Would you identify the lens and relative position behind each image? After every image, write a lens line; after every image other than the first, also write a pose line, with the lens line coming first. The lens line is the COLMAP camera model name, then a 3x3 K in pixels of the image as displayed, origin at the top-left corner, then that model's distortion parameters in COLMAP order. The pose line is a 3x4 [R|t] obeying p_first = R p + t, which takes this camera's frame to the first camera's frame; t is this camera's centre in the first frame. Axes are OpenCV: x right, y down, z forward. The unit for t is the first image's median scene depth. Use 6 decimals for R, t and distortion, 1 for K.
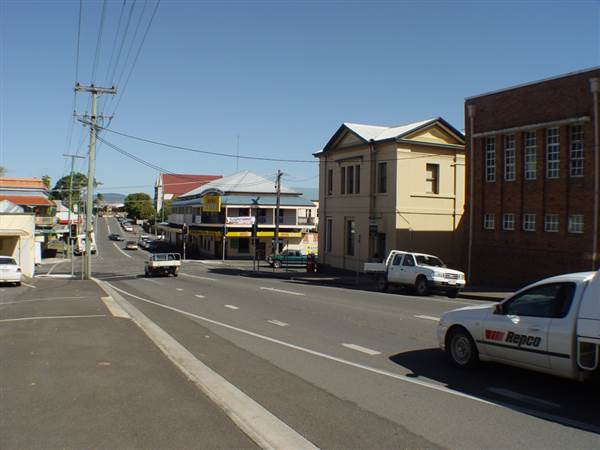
lens RADIAL K [[546.1, 0, 300.0], [0, 546.1, 225.0], [0, 0, 1]] dist [-0.296699, 0.158815]
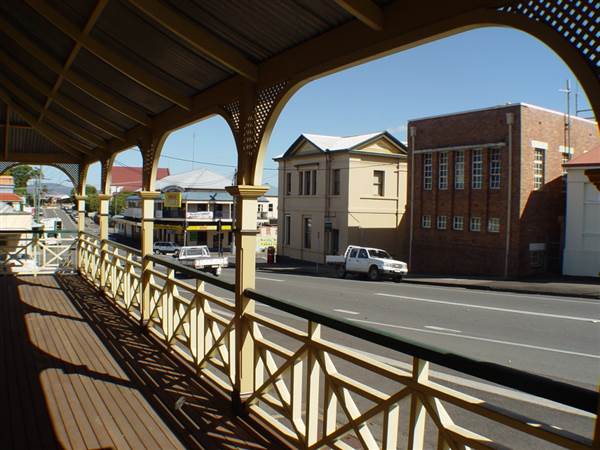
lens RADIAL K [[546.1, 0, 300.0], [0, 546.1, 225.0], [0, 0, 1]] dist [-0.296699, 0.158815]
pose [[0.993853, -0.002102, 0.110685, -0.059989], [0.000040, 0.999826, 0.018629, -0.017610], [-0.110705, -0.018510, 0.993681, -0.176208]]
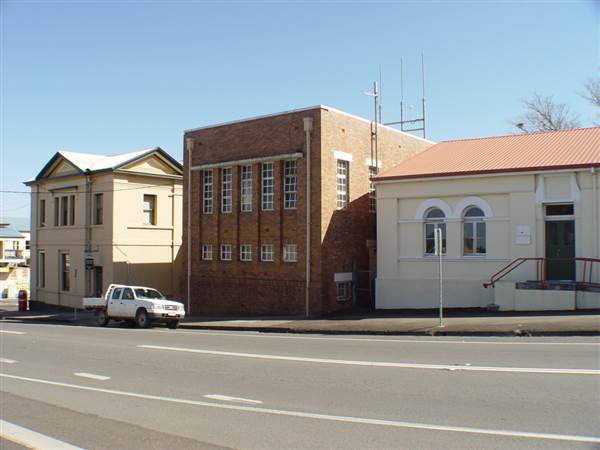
lens RADIAL K [[589.0, 0, 300.0], [0, 589.0, 225.0], [0, 0, 1]] dist [-0.258186, 0.136524]
pose [[0.879780, -0.004746, 0.475357, -0.016280], [0.028859, 0.998639, -0.043442, -0.004492], [-0.474504, 0.051938, 0.878720, -0.066402]]
